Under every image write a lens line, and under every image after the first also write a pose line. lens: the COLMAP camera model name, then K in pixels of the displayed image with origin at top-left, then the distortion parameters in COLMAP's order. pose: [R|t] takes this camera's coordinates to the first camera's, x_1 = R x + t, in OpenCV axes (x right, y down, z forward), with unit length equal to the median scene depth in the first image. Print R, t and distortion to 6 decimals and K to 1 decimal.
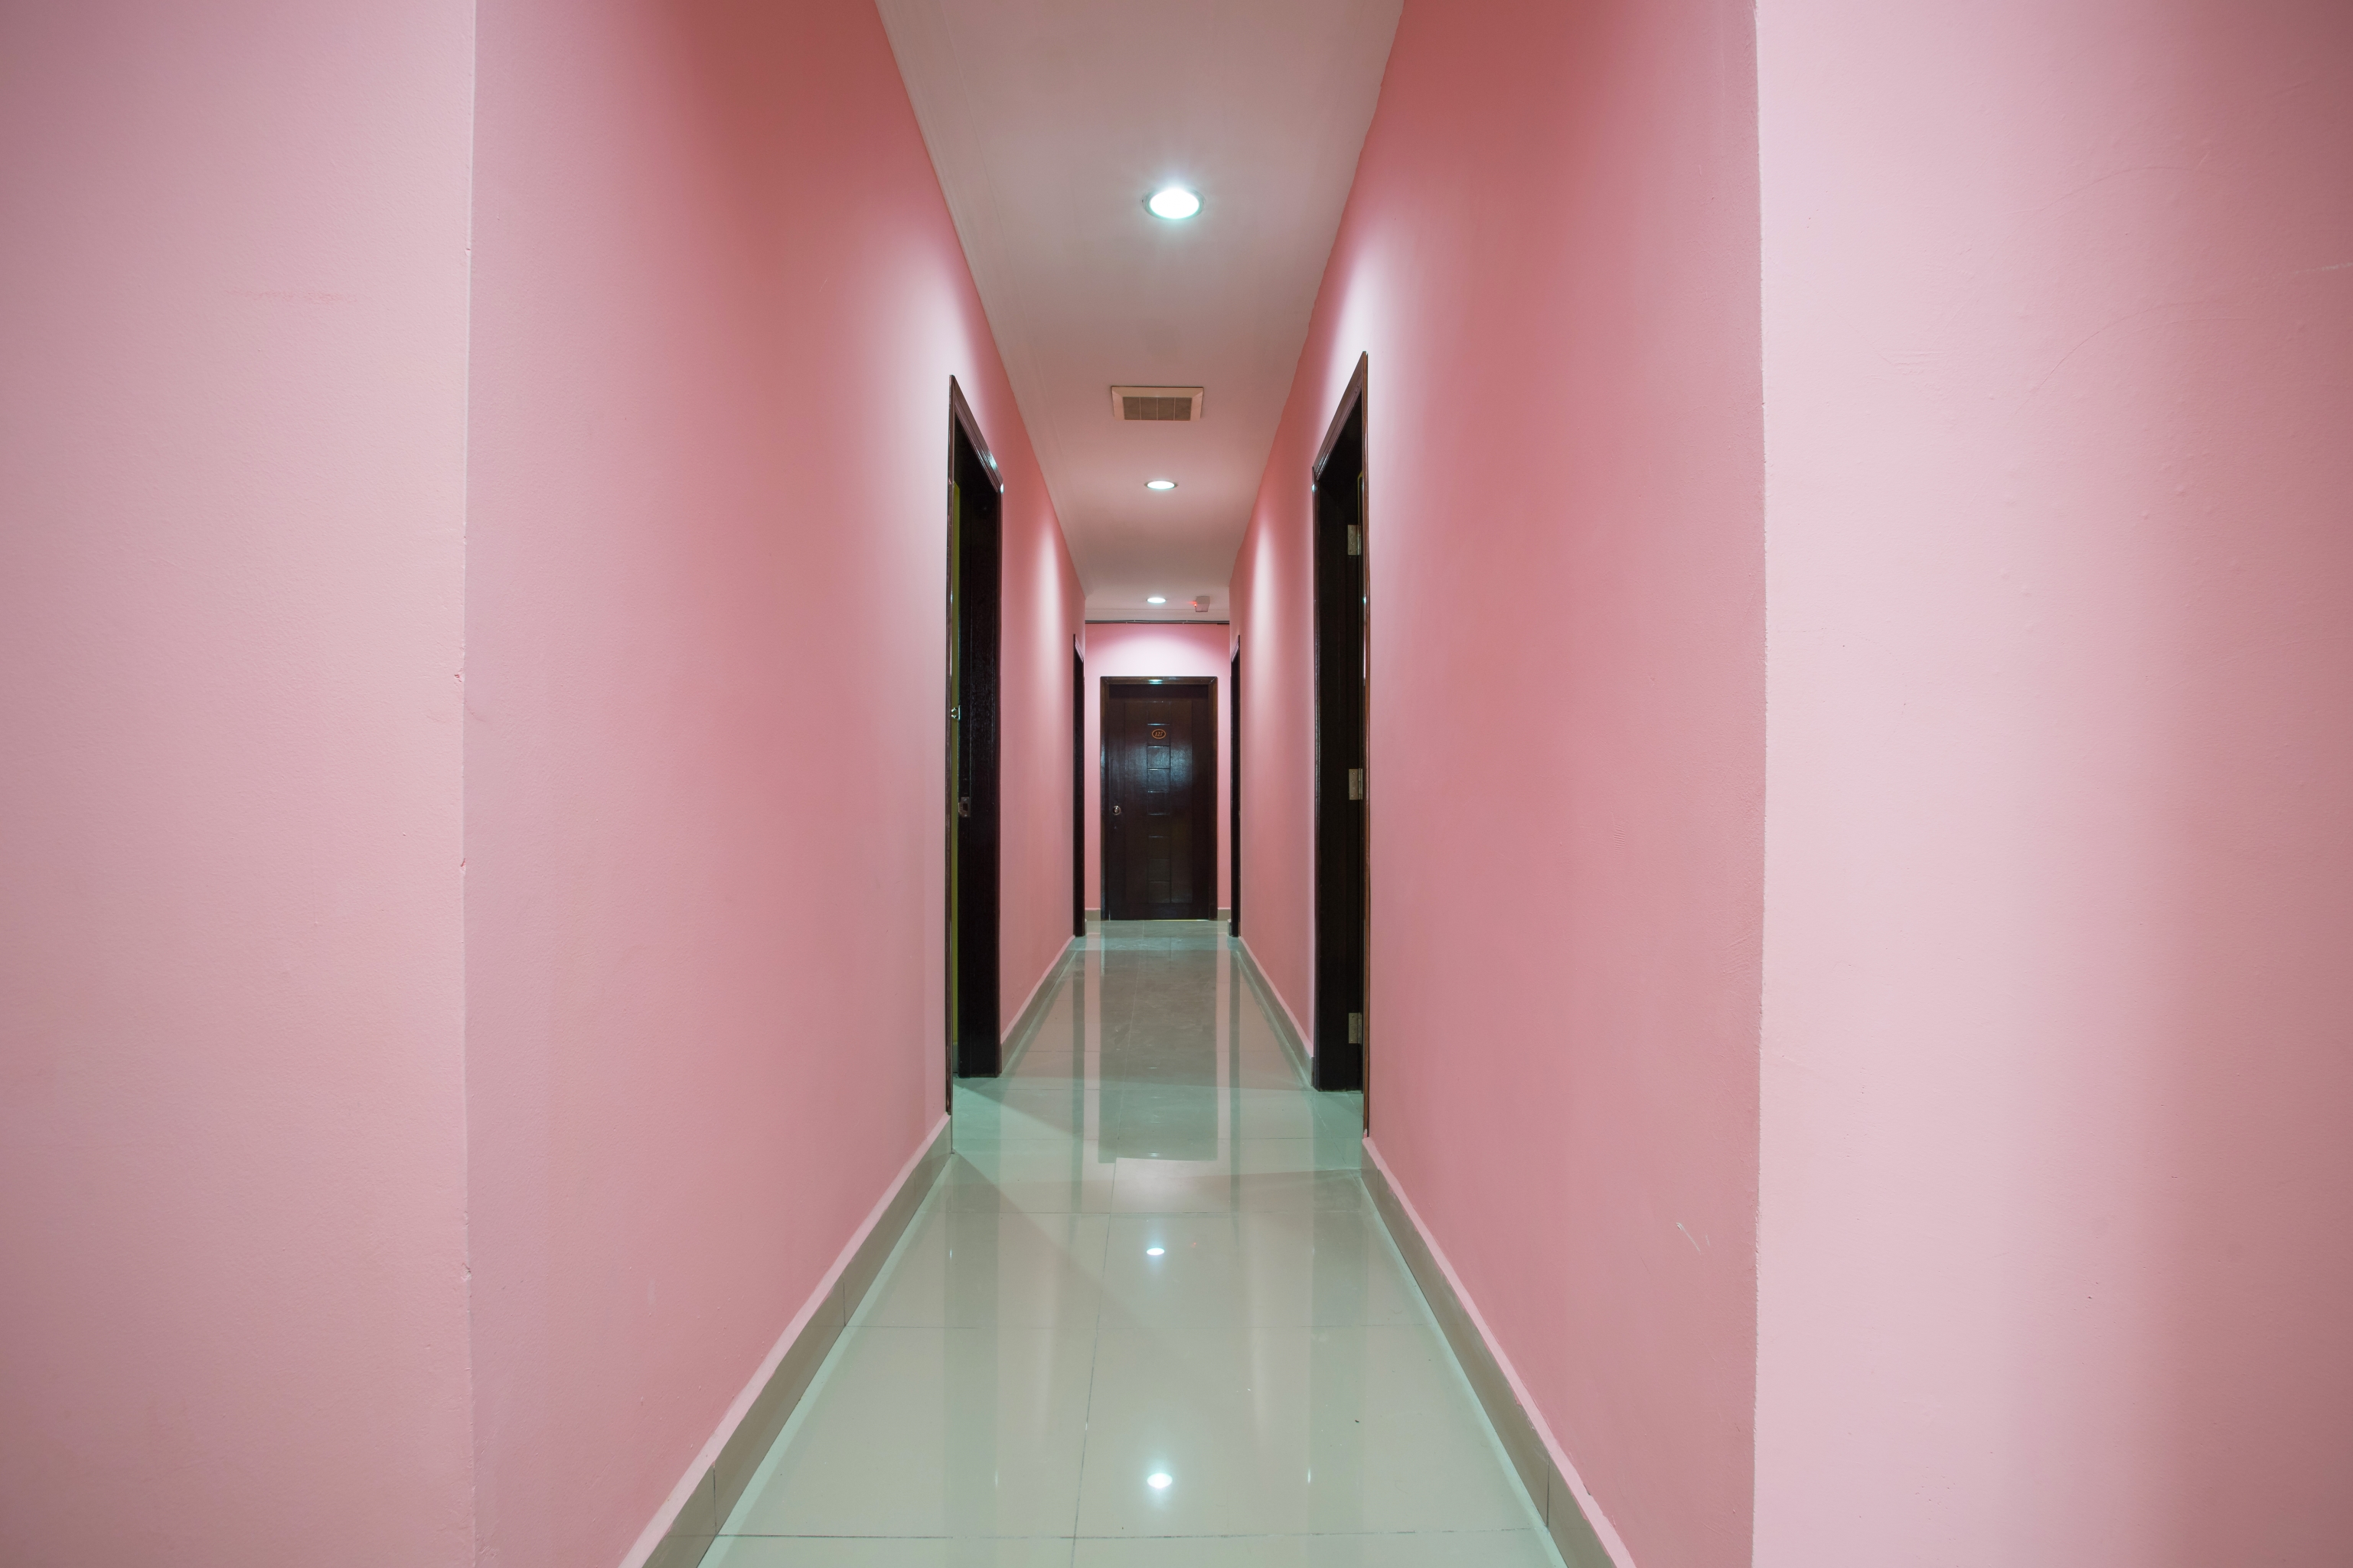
lens RADIAL K [[1164.5, 0, 1176.5], [0, 1164.5, 784.0], [0, 0, 1]] dist [-0.064485, 0.028101]
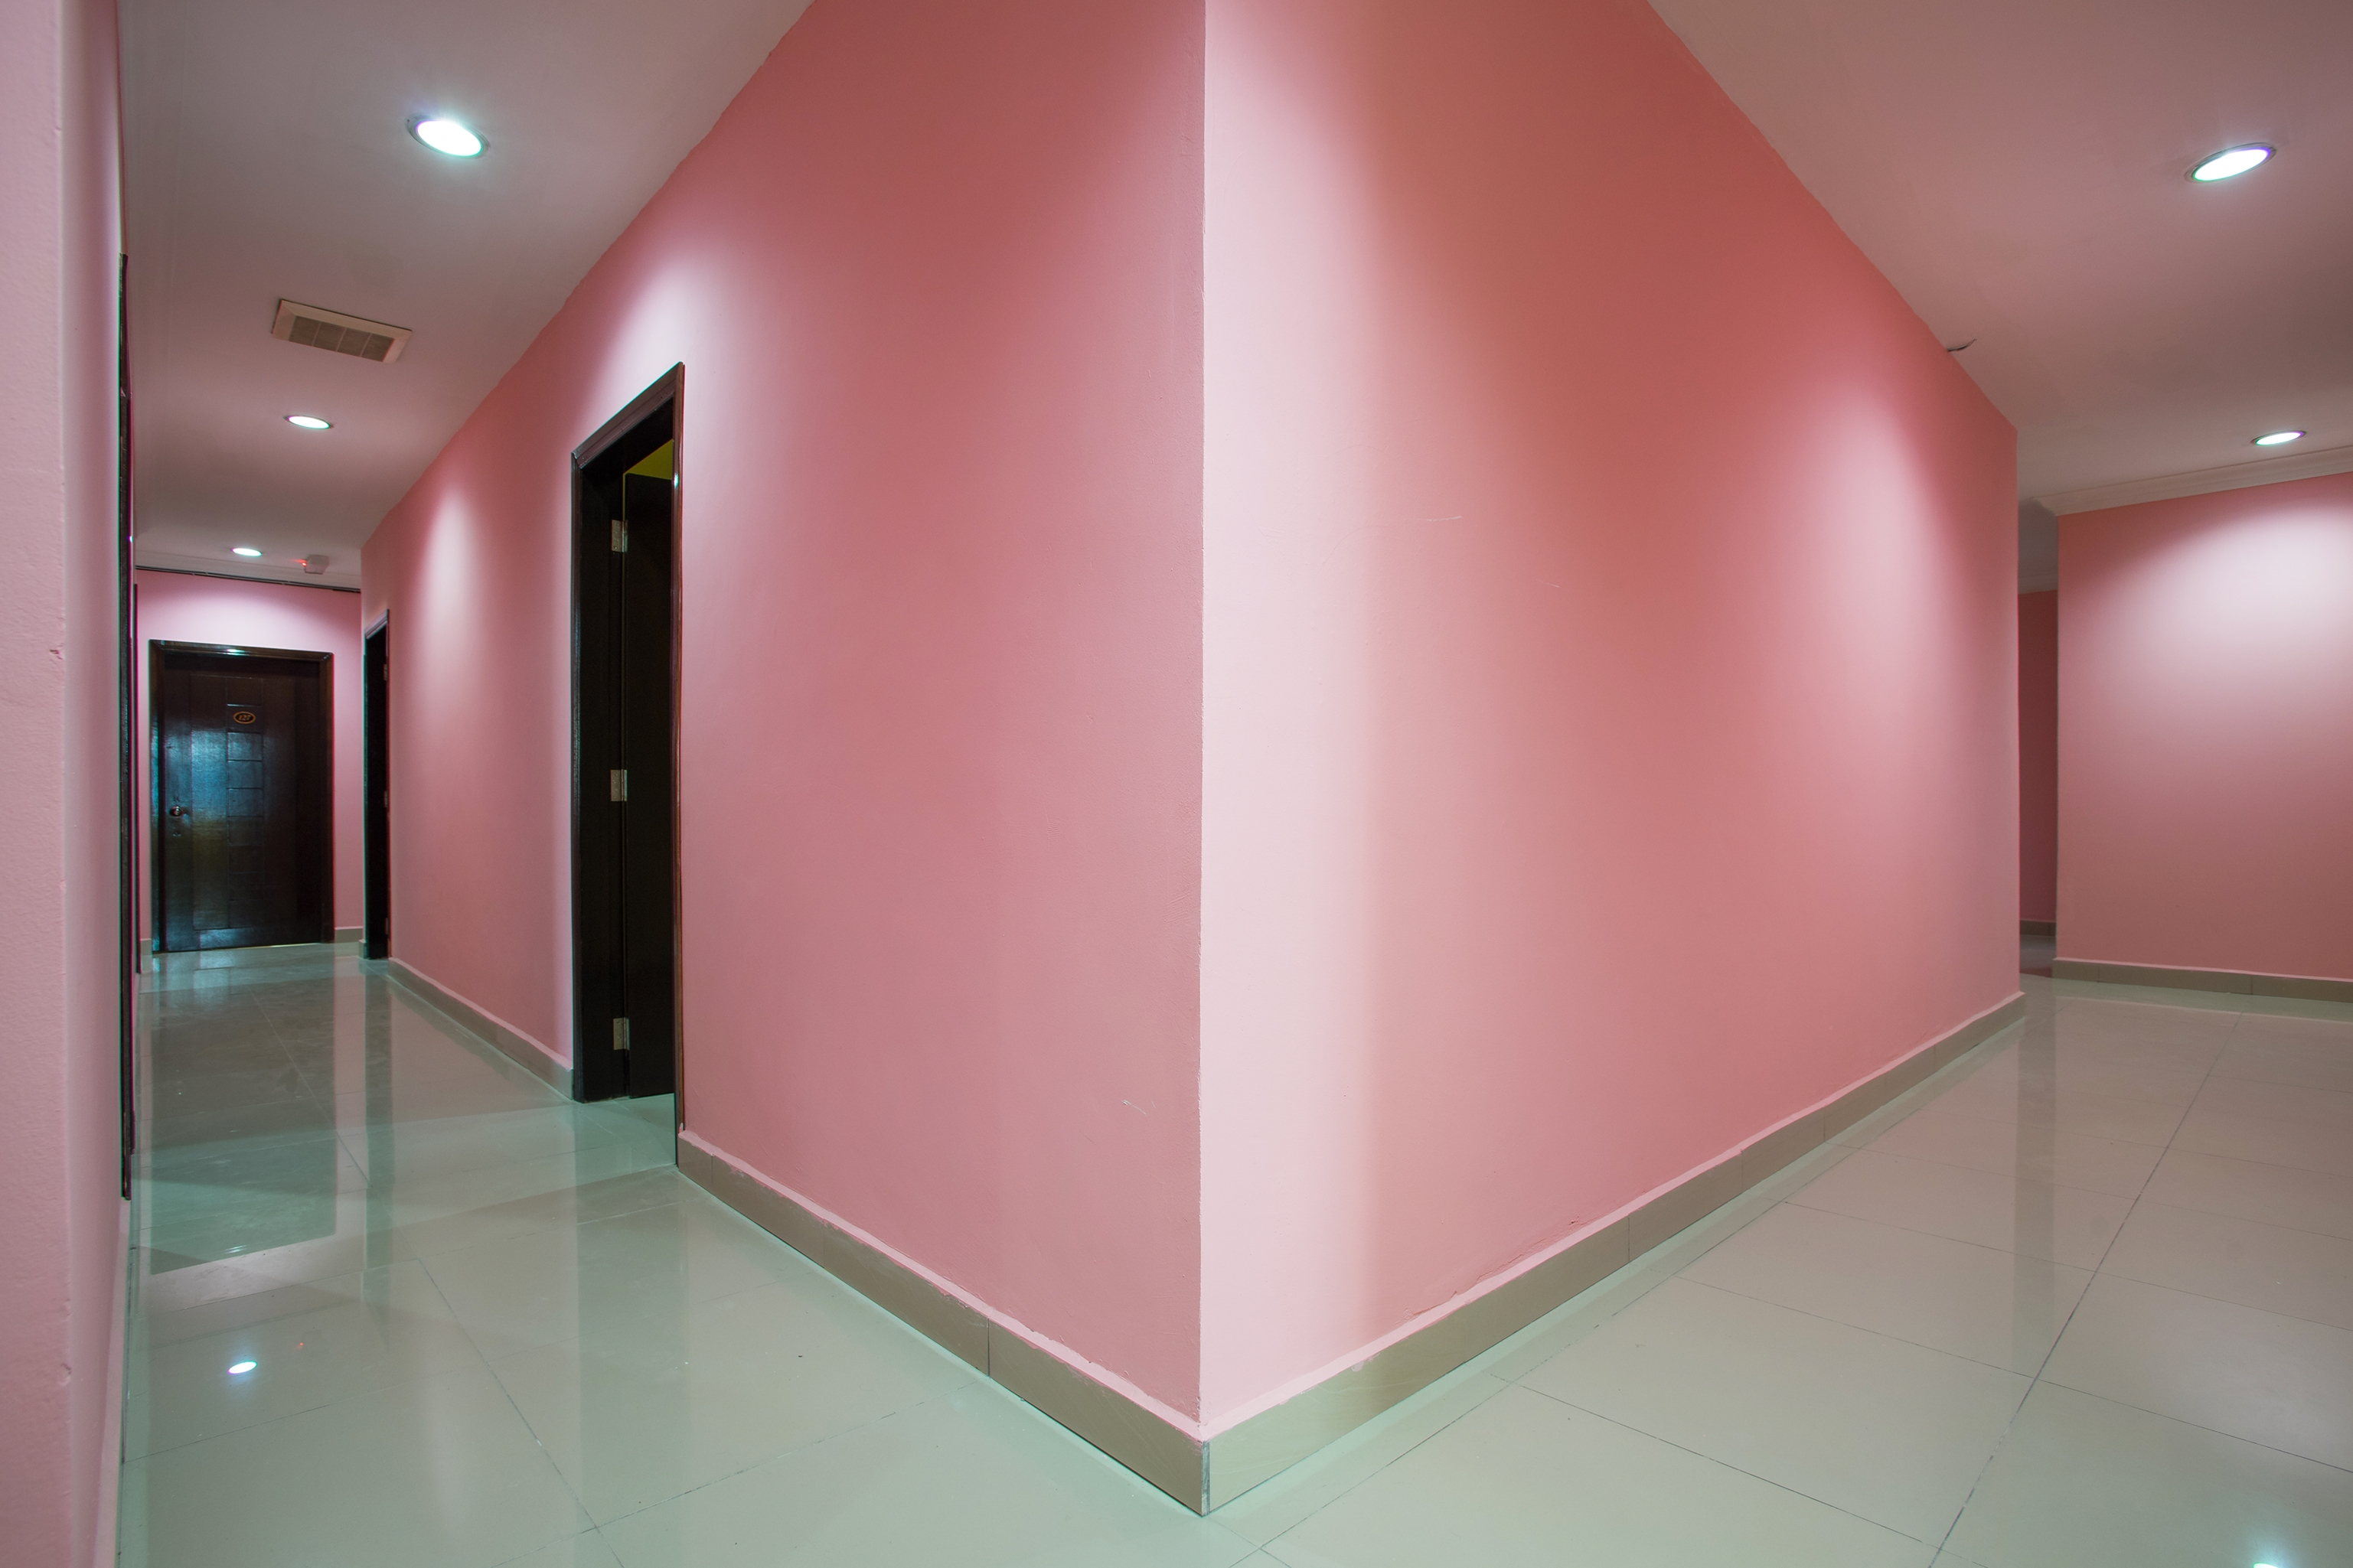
lens RADIAL K [[1164.5, 0, 1176.5], [0, 1164.5, 784.0], [0, 0, 1]] dist [-0.064485, 0.028101]
pose [[0.745702, 0.014365, 0.666125, -0.108897], [-0.013377, 0.999889, -0.006587, -0.000913], [-0.666145, -0.003999, 0.745811, -0.028416]]
